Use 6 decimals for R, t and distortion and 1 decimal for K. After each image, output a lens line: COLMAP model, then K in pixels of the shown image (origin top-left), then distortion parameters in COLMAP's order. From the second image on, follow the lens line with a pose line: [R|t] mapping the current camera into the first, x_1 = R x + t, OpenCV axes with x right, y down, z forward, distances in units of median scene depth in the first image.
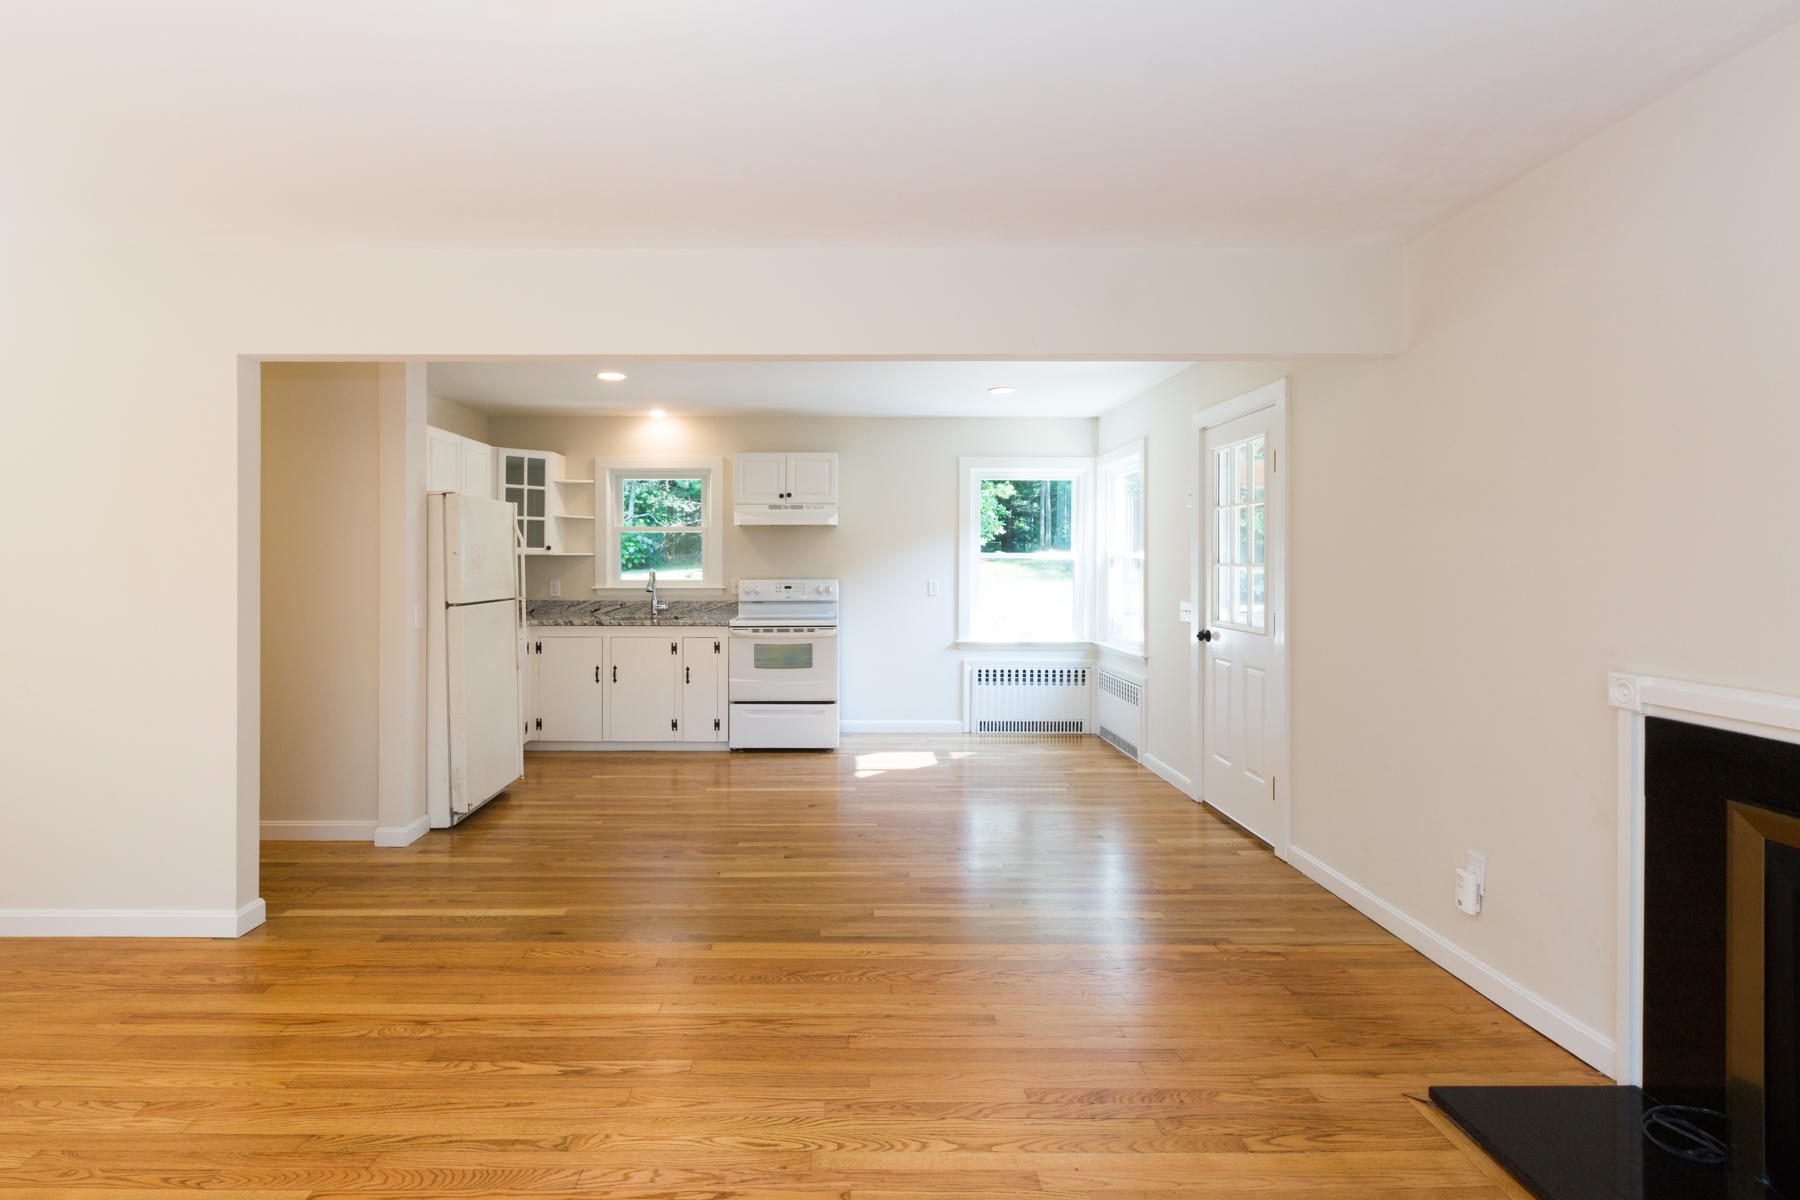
lens RADIAL K [[857.9, 0, 842.3], [0, 857.9, 566.4], [0, 0, 1]] dist [-0.000339, 0.000158]
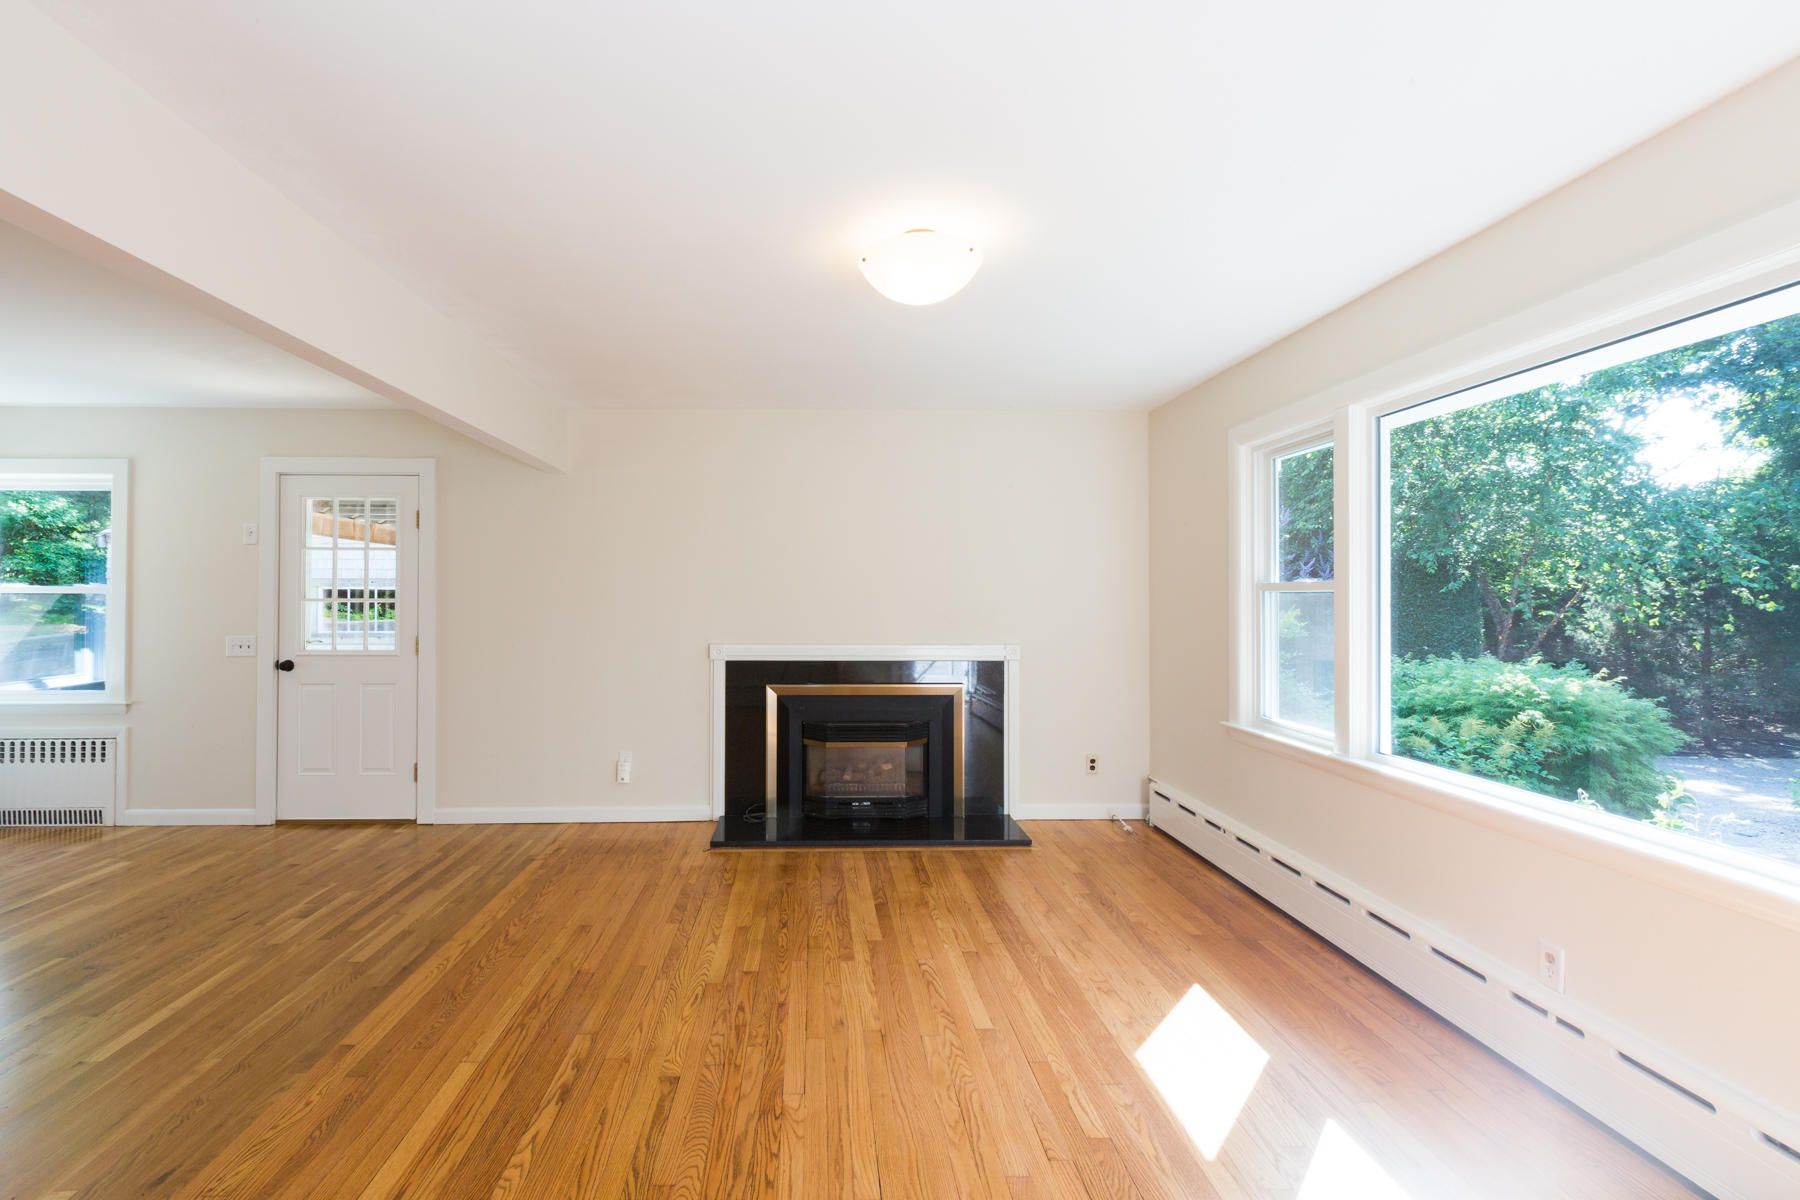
lens RADIAL K [[820.2, 0, 831.0], [0, 820.2, 589.8], [0, 0, 1]] dist [0.000977, -0.000394]
pose [[-0.022569, 0.008320, 0.999711, -0.495358], [0.003328, 0.999960, -0.008247, -0.003366], [-0.999740, 0.003141, -0.022595, 0.263636]]
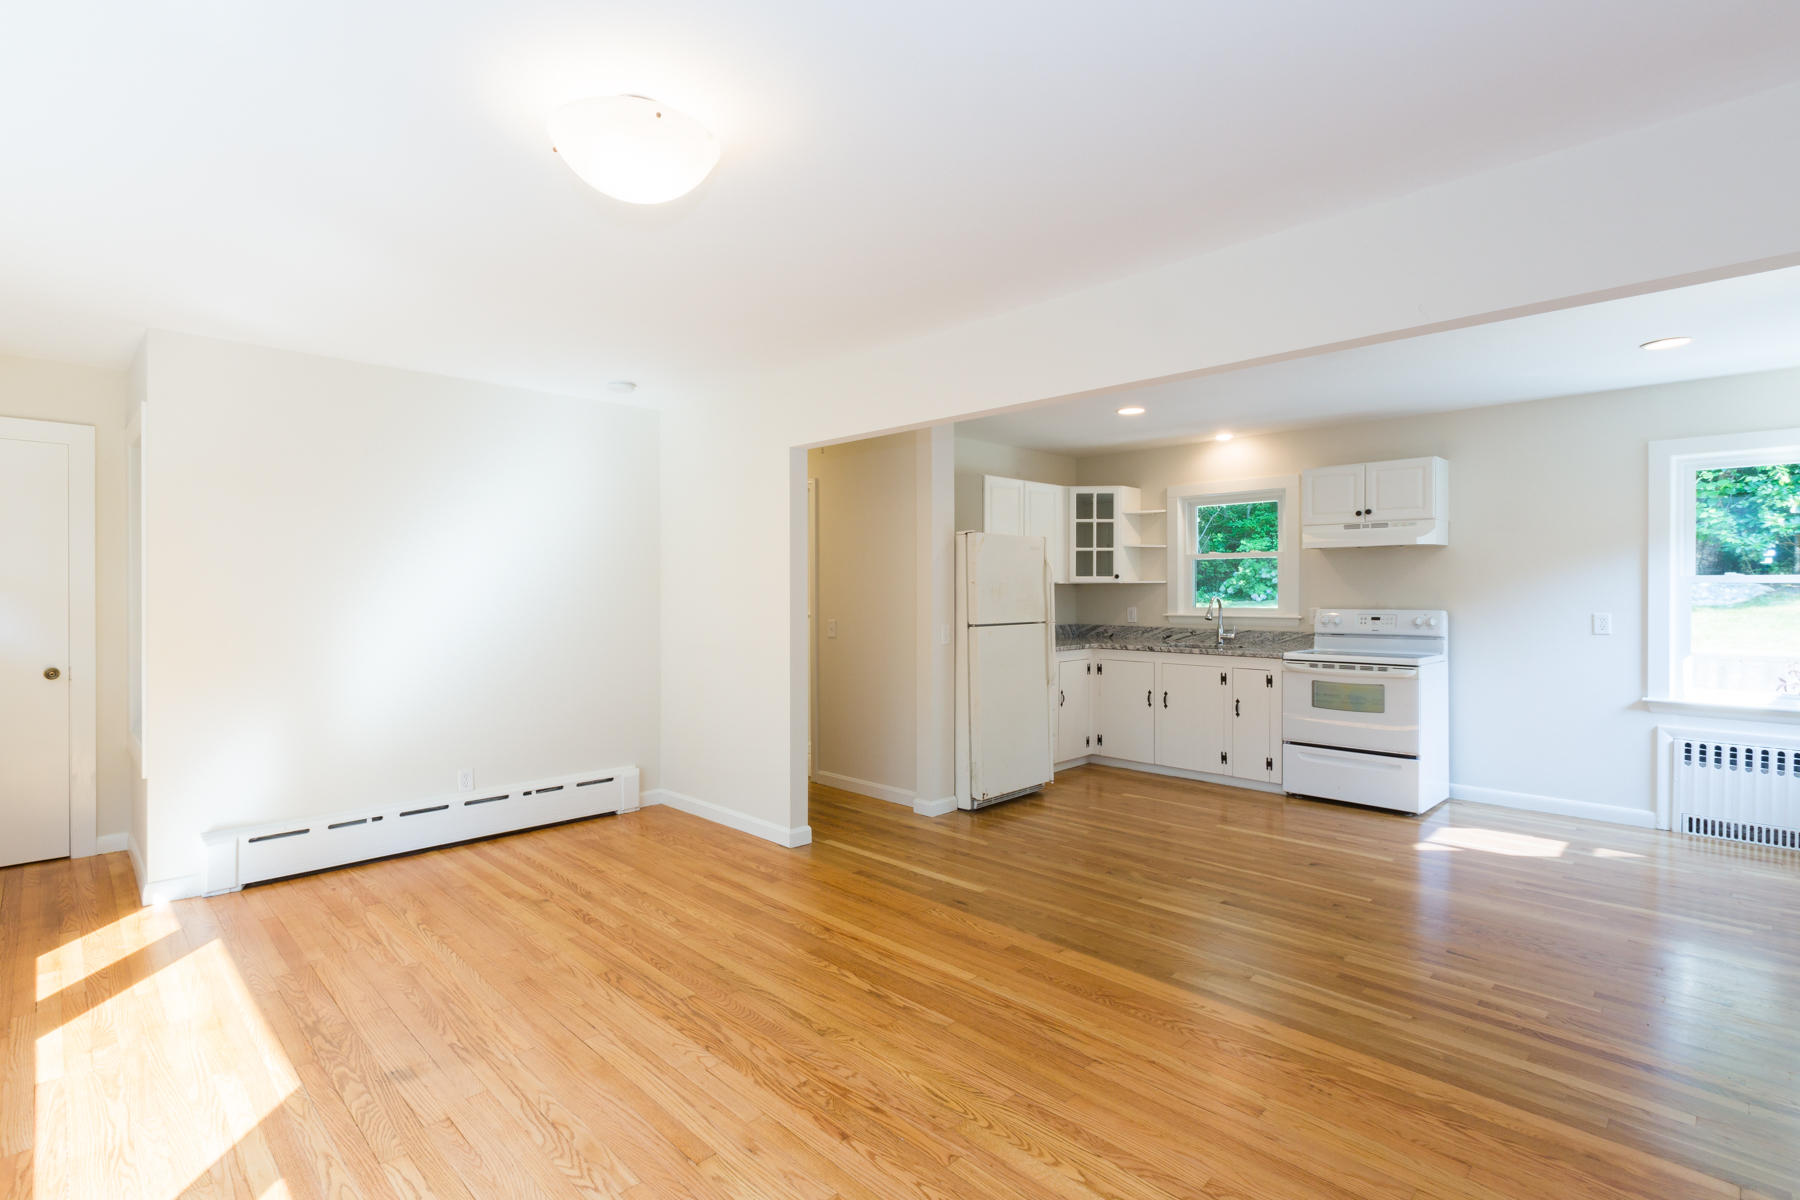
lens RADIAL K [[856.0, 0, 873.0], [0, 856.0, 588.5], [0, 0, 1]] dist [-0.000541, 0.000350]
pose [[0.696555, -0.001985, -0.717500, 0.222129], [-0.002338, 0.999985, -0.005035, -0.000375], [0.717499, 0.005185, 0.696540, 0.044103]]
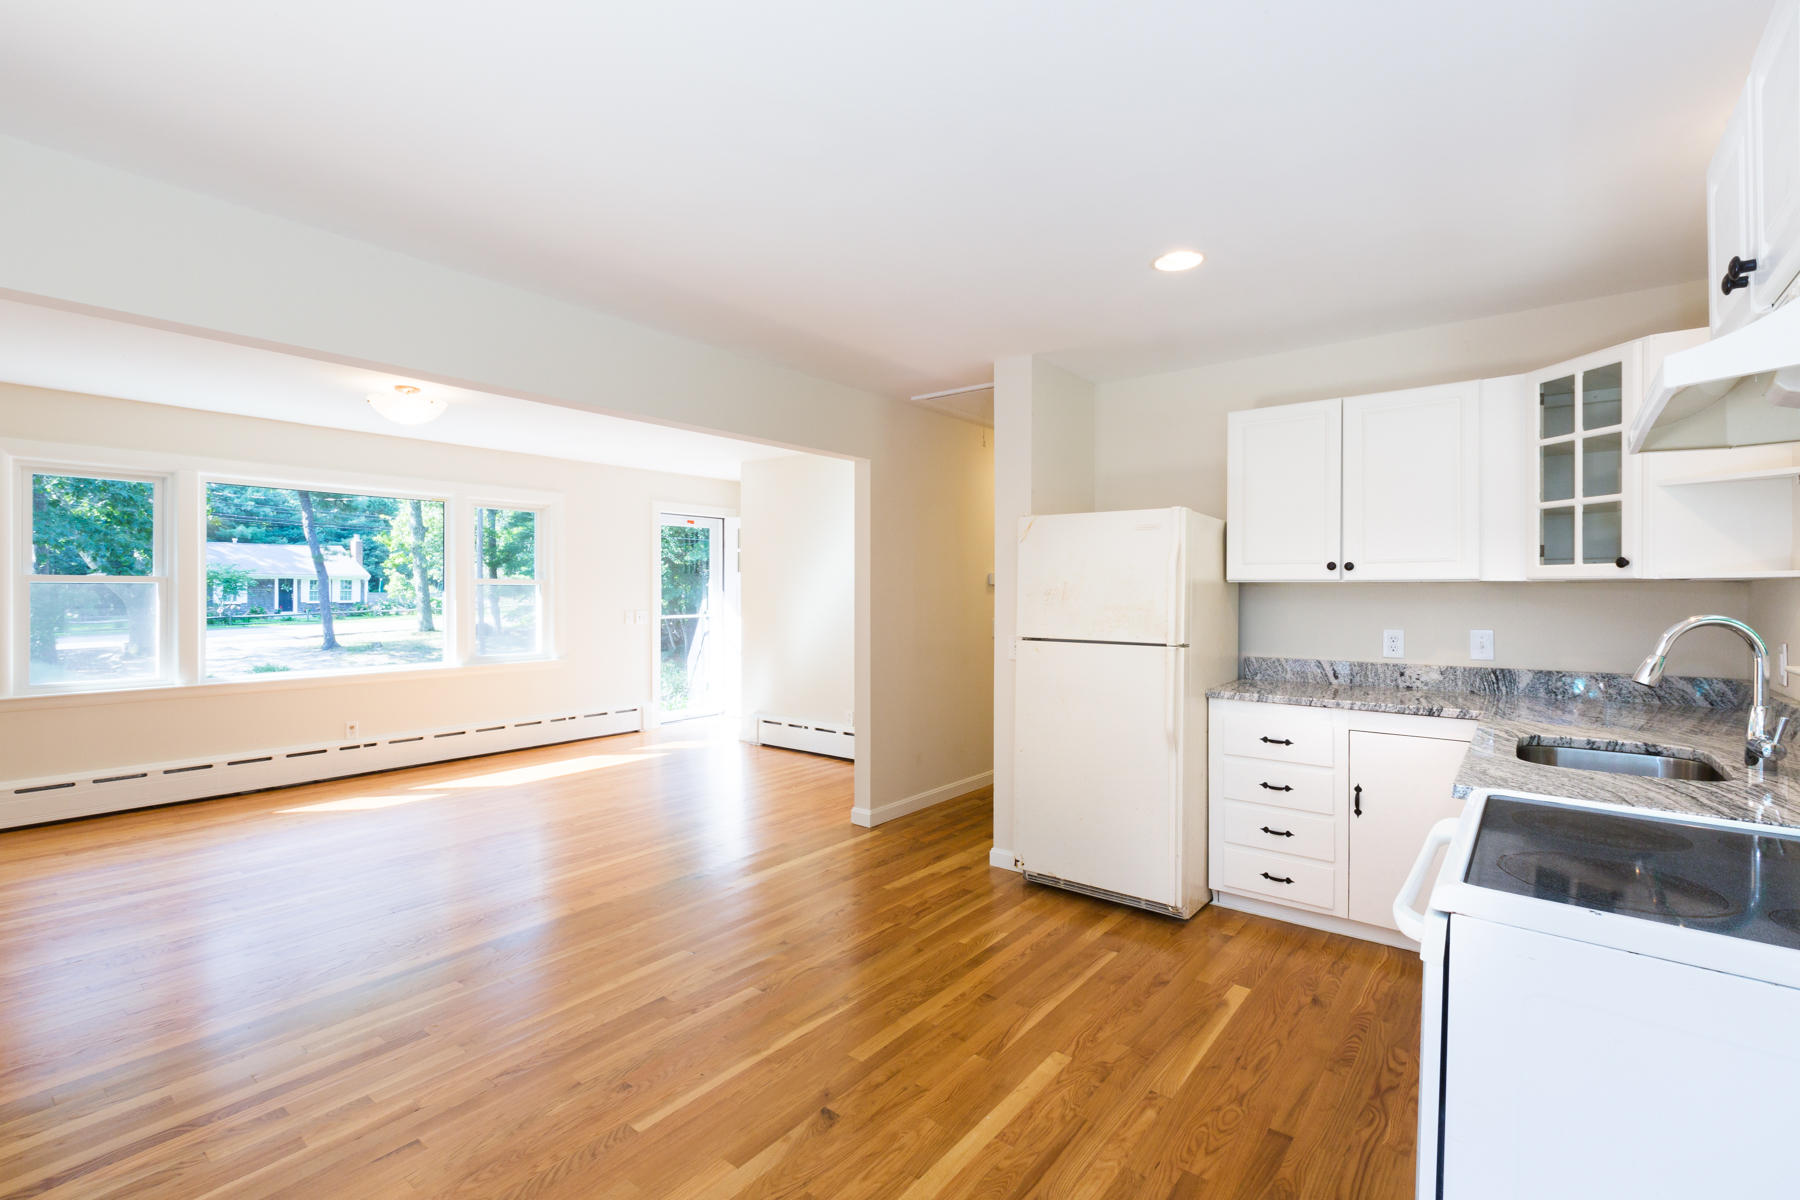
lens RADIAL K [[815.3, 0, 892.0], [0, 815.3, 593.1], [0, 0, 1]] dist [0.000849, -0.000105]
pose [[-0.628544, 0.001253, -0.777773, 0.226607], [-0.007288, 0.999945, 0.007500, -0.006688], [0.777740, 0.010382, -0.628500, 1.028274]]
